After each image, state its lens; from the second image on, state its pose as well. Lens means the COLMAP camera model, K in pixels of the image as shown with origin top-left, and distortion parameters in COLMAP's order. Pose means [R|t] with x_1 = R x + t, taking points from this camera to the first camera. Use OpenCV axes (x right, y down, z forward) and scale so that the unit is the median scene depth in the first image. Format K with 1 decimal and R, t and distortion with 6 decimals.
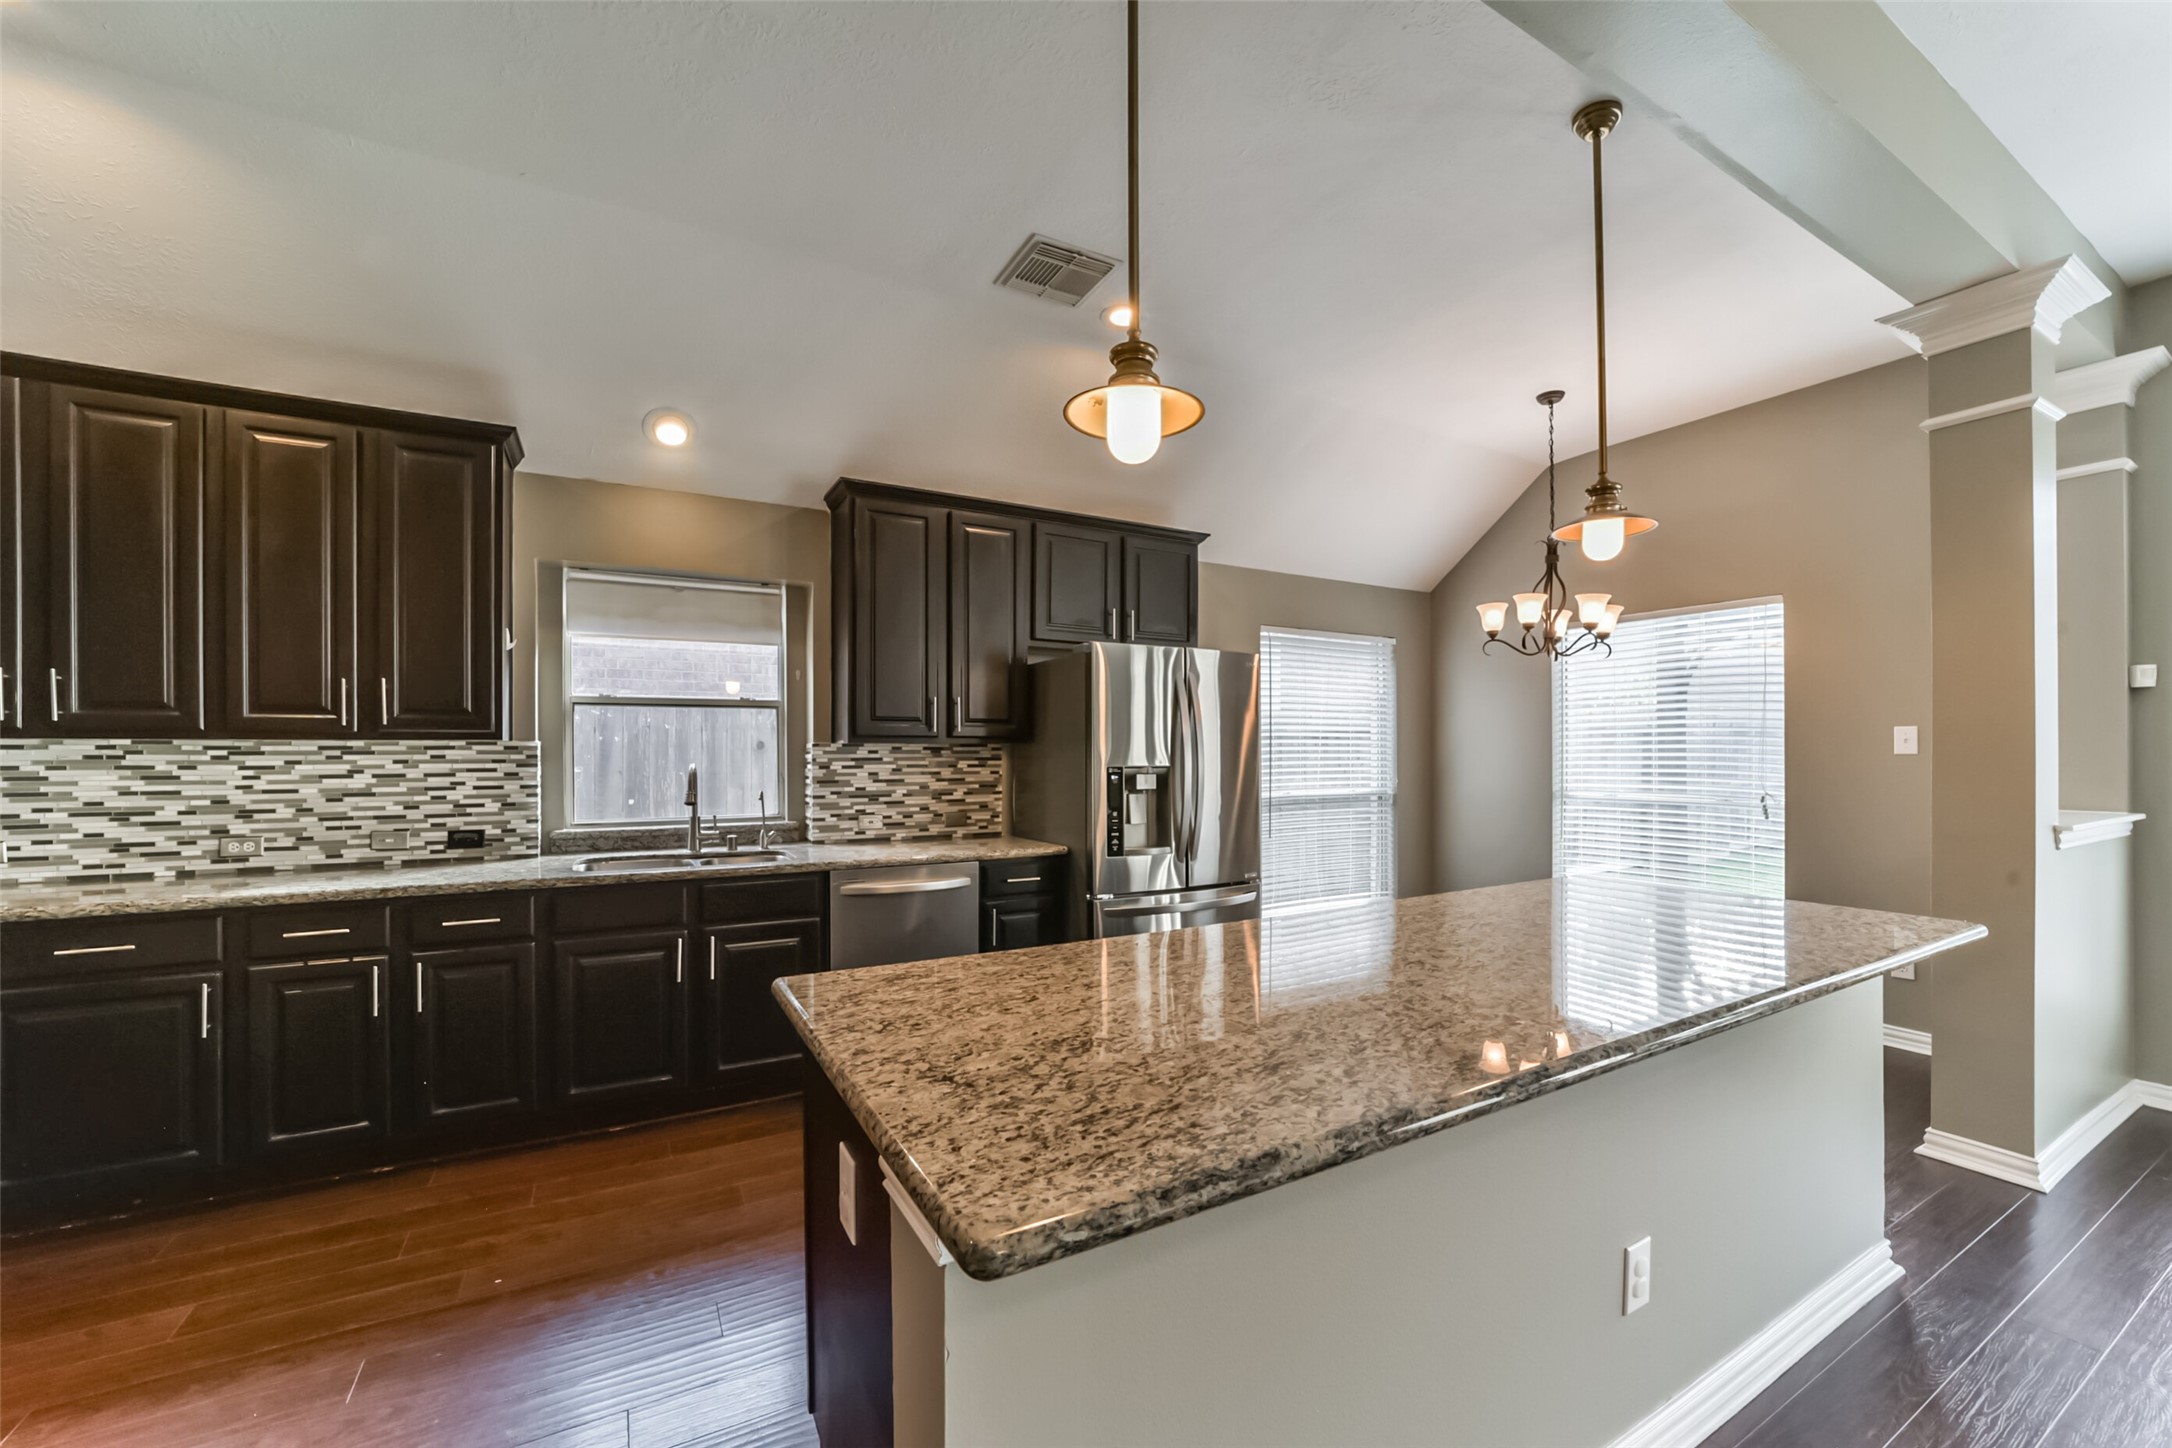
lens RADIAL K [[851.7, 0, 1086.7], [0, 851.7, 755.6], [0, 0, 1]] dist [-0.030999, 0.006408]
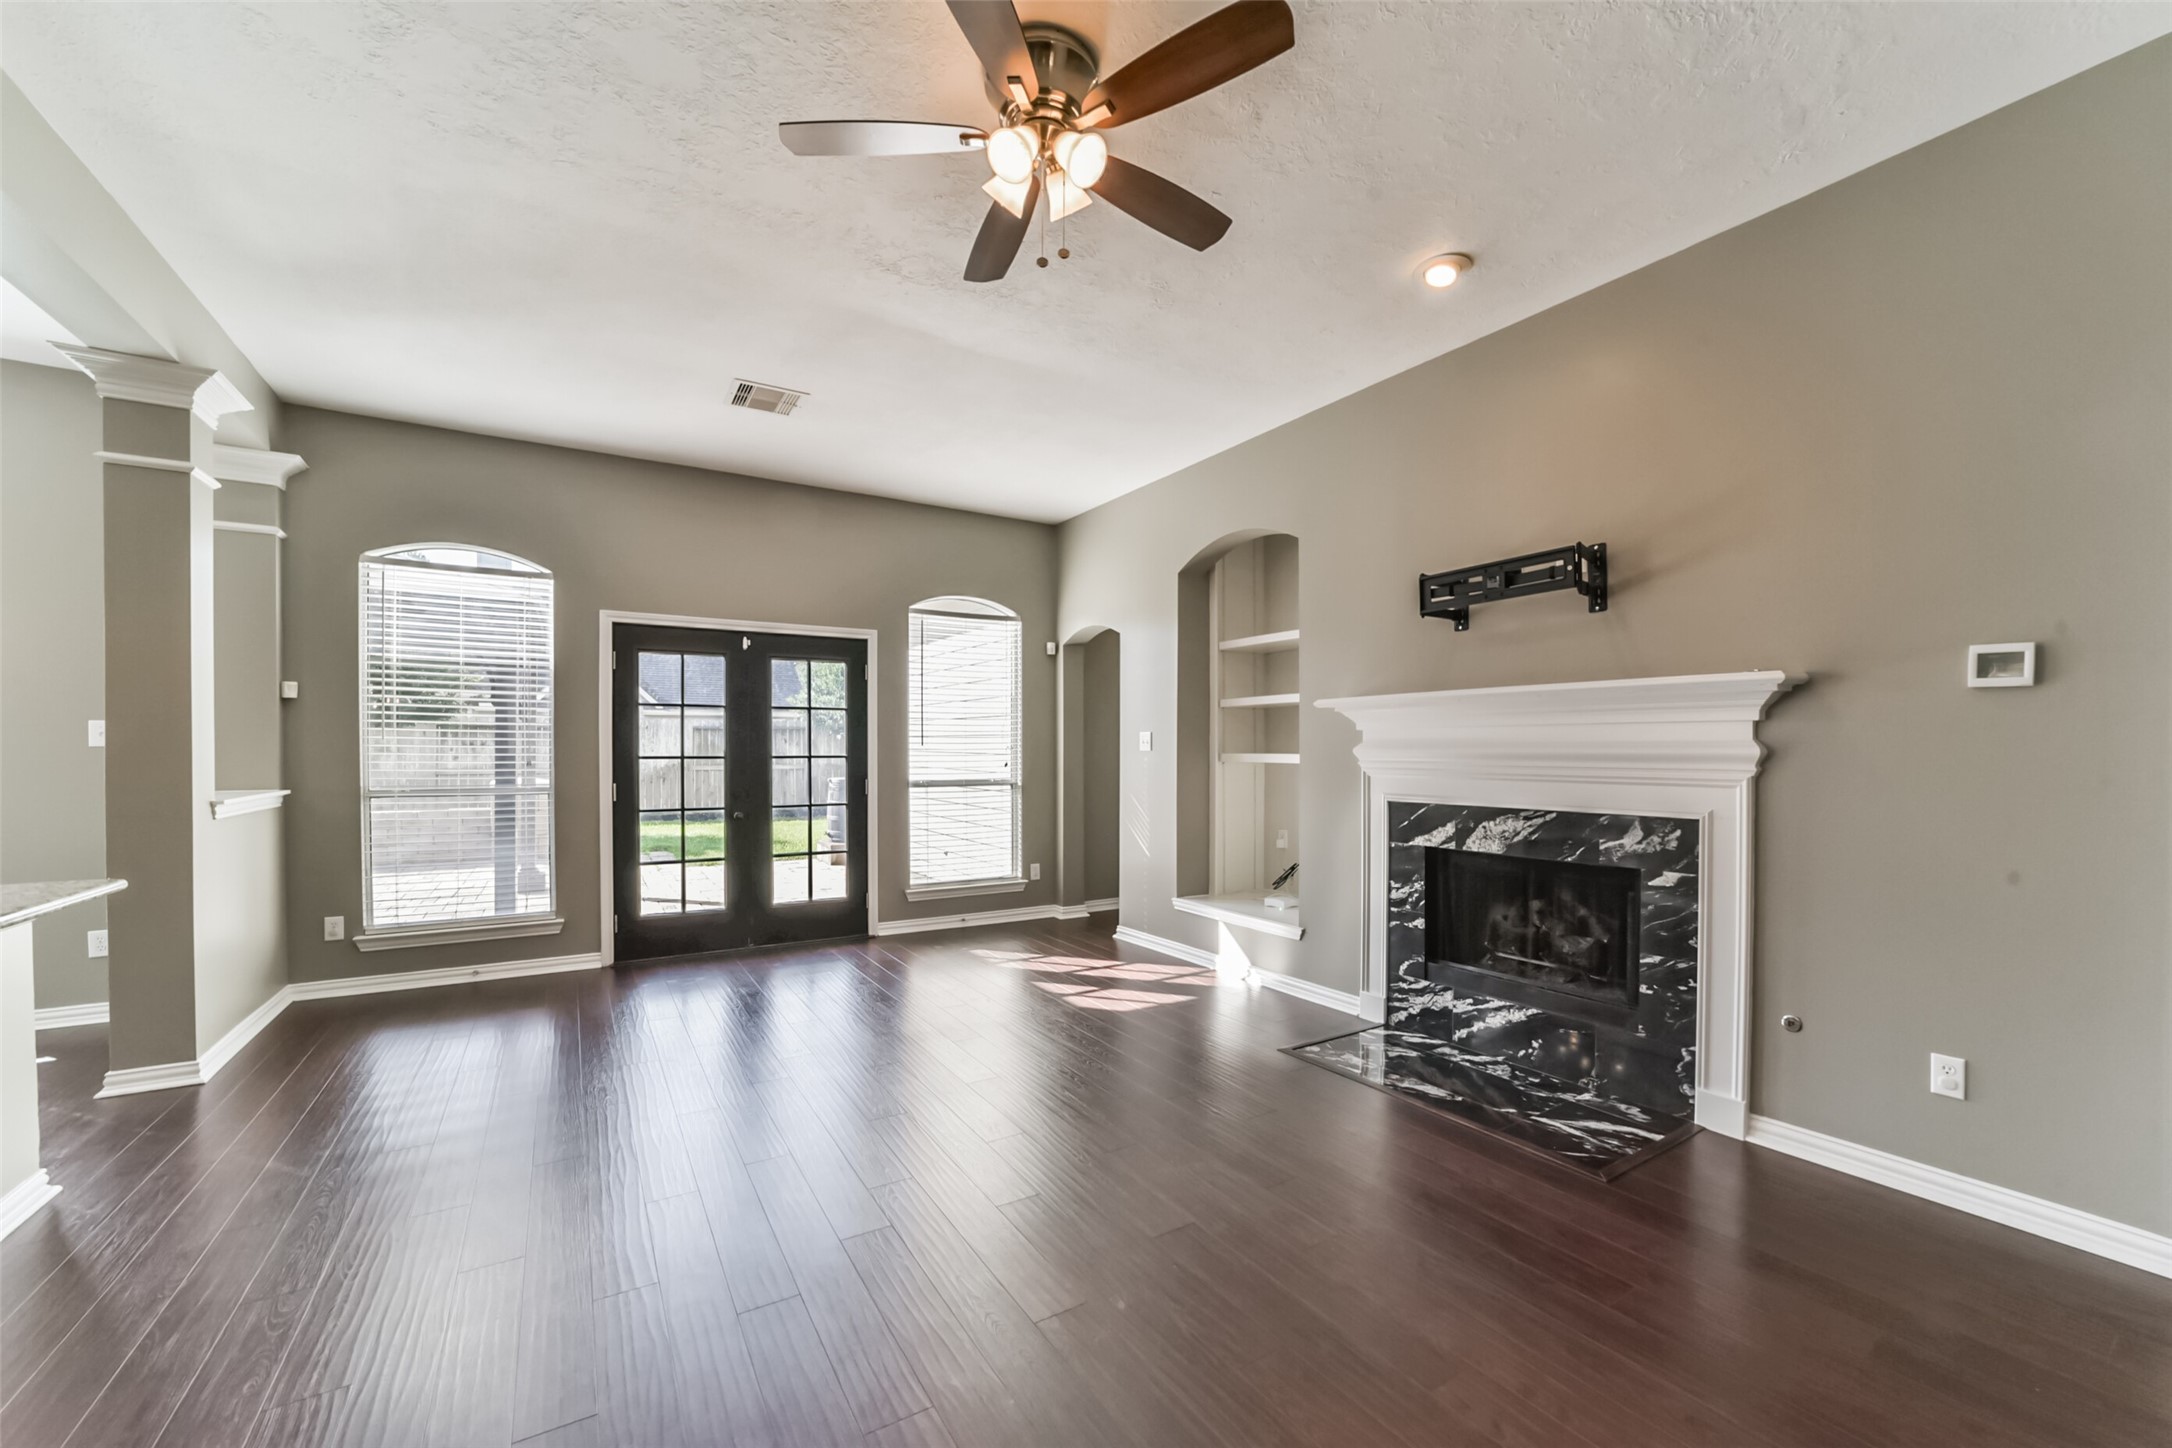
lens RADIAL K [[851.7, 0, 1090.0], [0, 851.7, 759.1], [0, 0, 1]] dist [-0.030999, 0.006408]
pose [[-0.039544, -0.007175, 0.999192, -0.145037], [-0.004001, 0.999967, 0.007023, 0.003410], [-0.999210, -0.003720, -0.039572, -0.263093]]
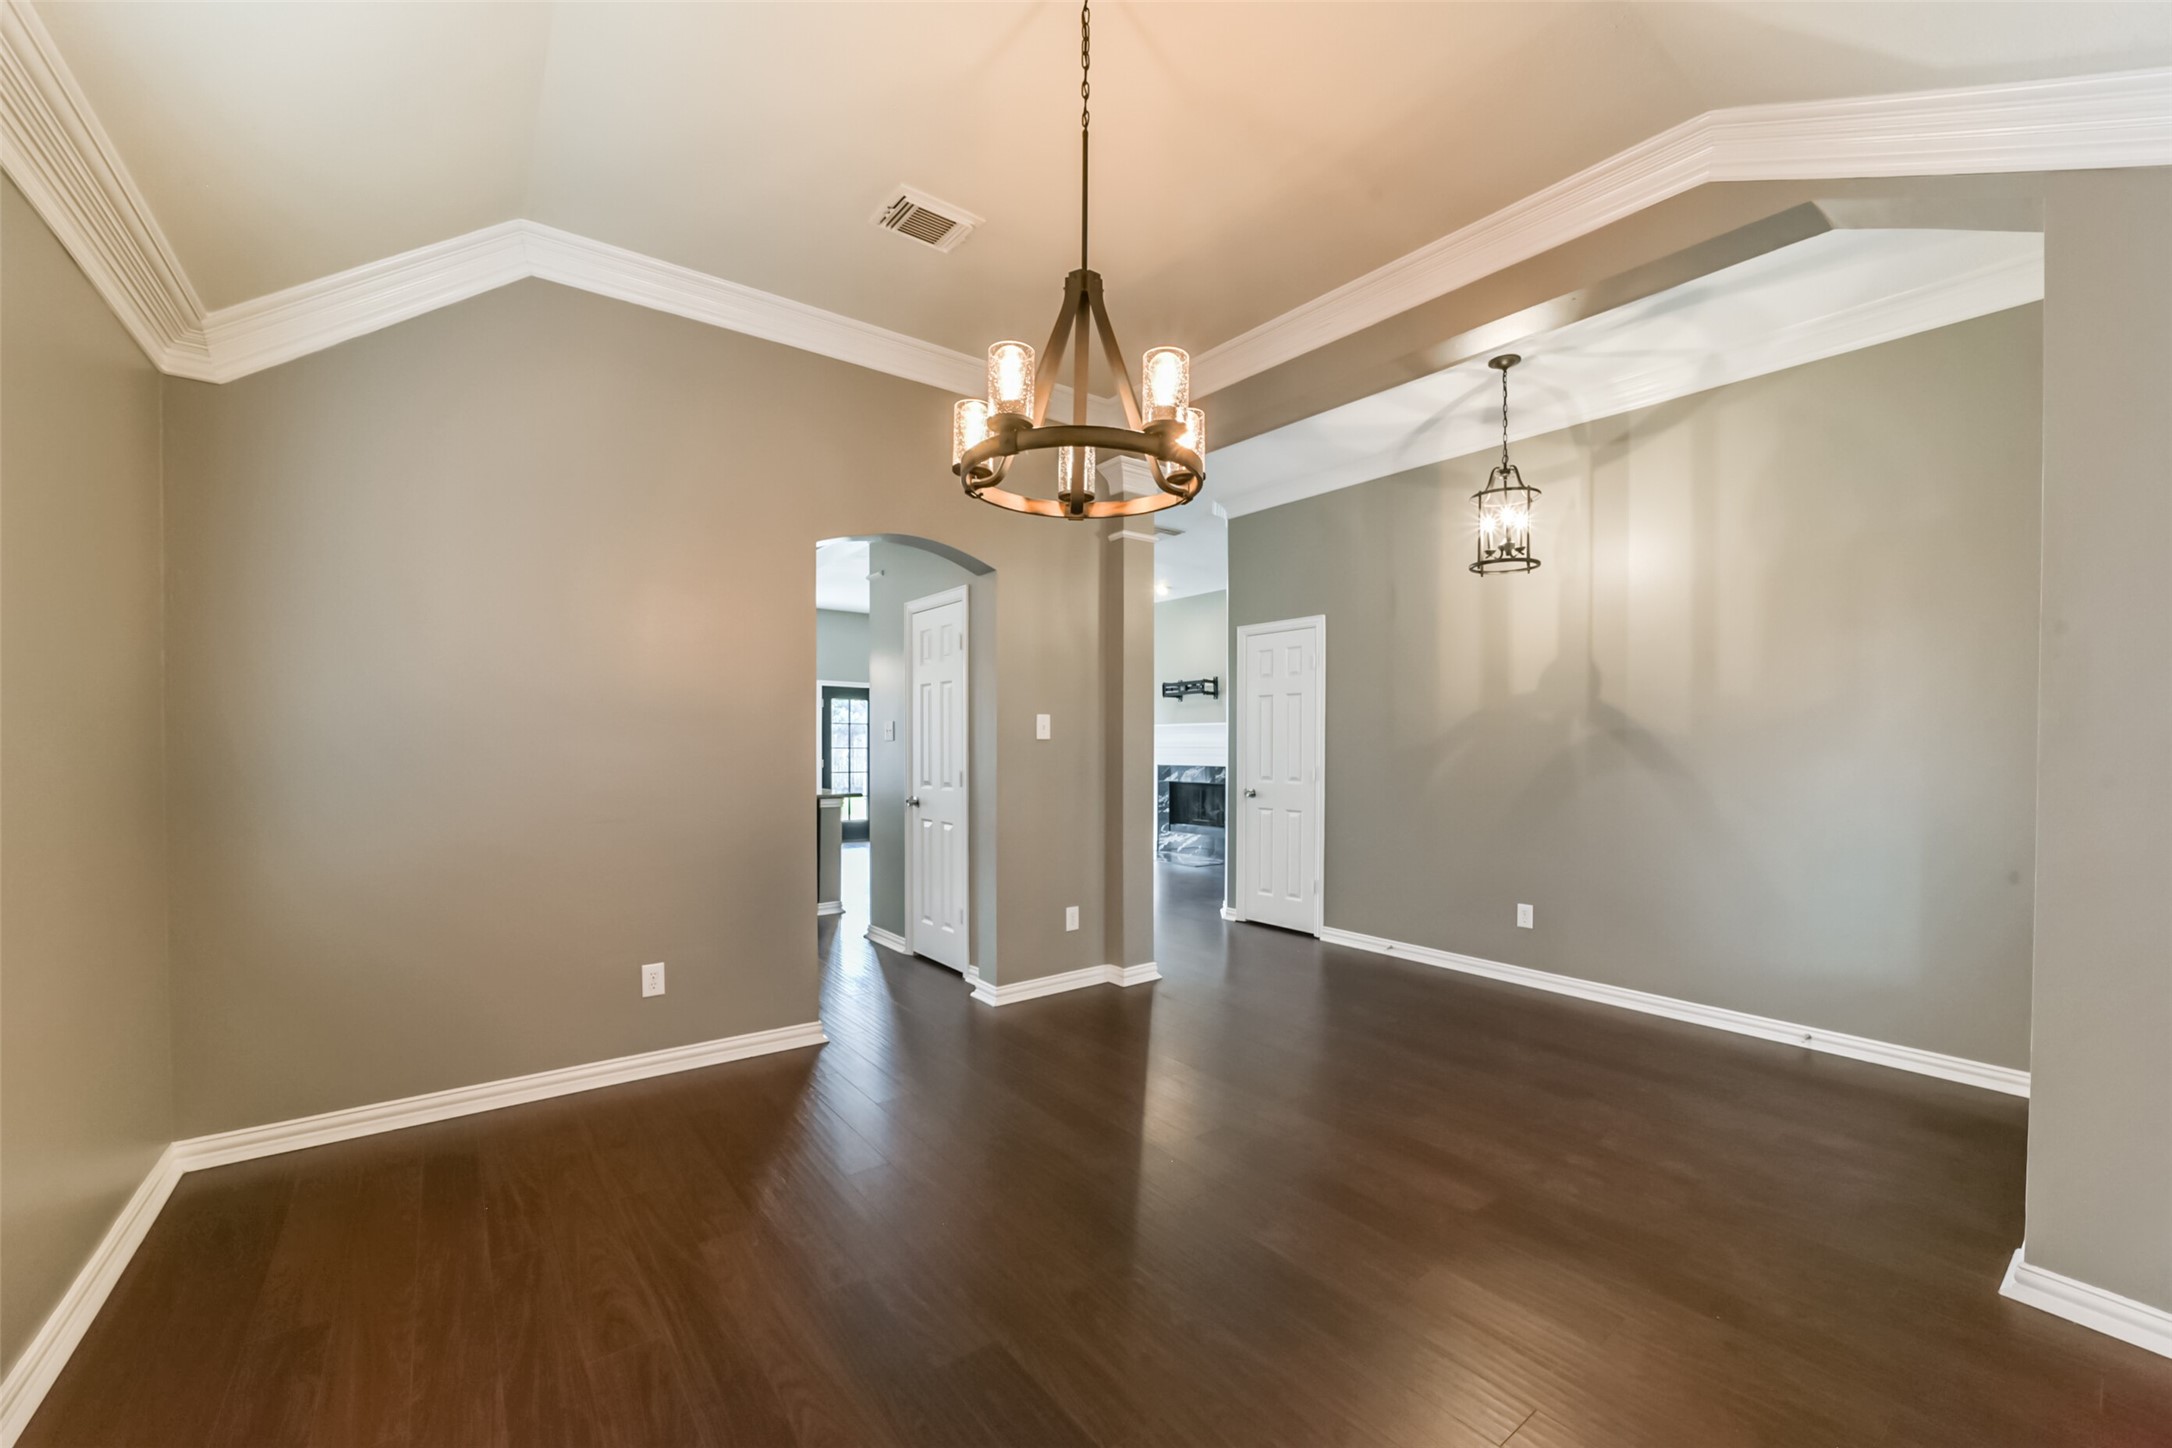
lens RADIAL K [[851.7, 0, 1084.6], [0, 851.7, 740.7], [0, 0, 1]] dist [-0.030999, 0.006408]
pose [[-0.137498, 0.008819, 0.990463, -2.098030], [-0.007632, 0.999921, -0.009963, 0.014064], [-0.990473, -0.008929, -0.137420, -0.024107]]
